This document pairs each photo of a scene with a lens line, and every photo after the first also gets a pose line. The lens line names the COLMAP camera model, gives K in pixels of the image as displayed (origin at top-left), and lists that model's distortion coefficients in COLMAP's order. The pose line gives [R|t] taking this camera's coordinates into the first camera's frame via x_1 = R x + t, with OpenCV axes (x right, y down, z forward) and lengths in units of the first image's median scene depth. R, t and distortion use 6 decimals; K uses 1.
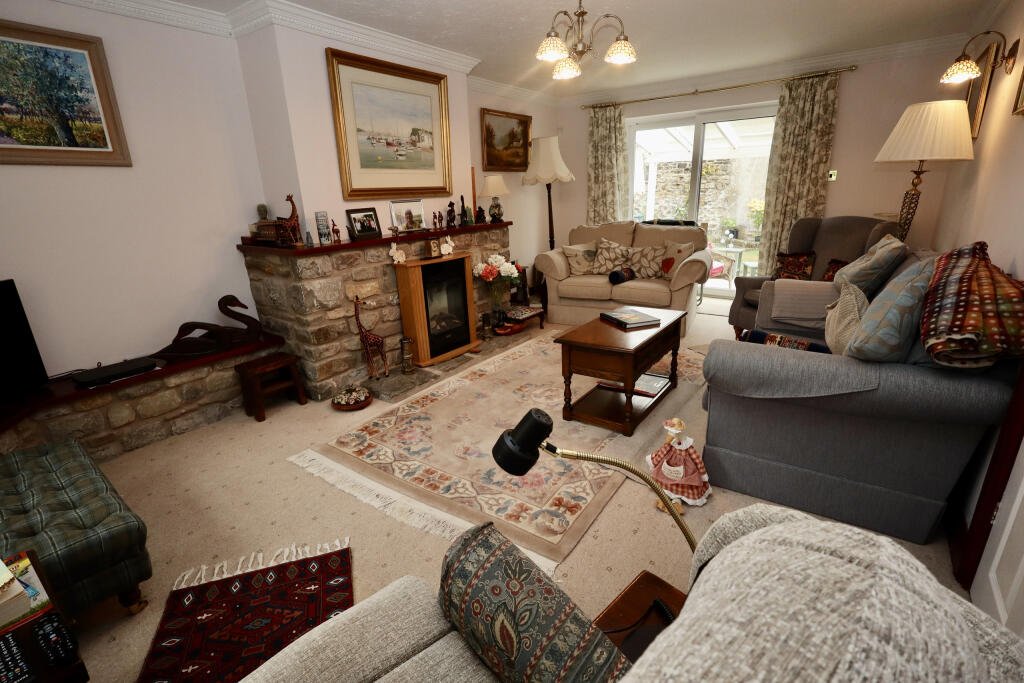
lens RADIAL K [[472.2, 0, 512.2], [0, 472.2, 340.3], [0, 0, 1]] dist [0.000988, 0.000121]
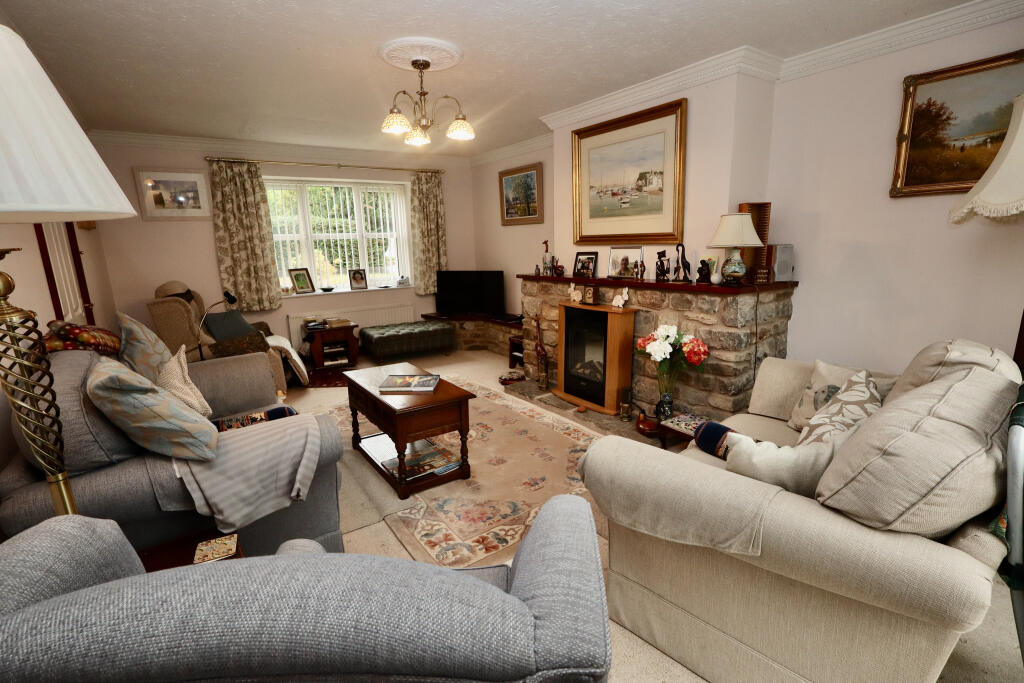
lens RADIAL K [[472.2, 0, 512.2], [0, 472.2, 342.4], [0, 0, 1]] dist [0.000988, 0.000121]
pose [[-0.327496, 0.237679, -0.914470, 0.859989], [-0.254744, 0.909792, 0.327694, -0.403095], [0.909864, 0.340275, -0.237406, 1.159475]]
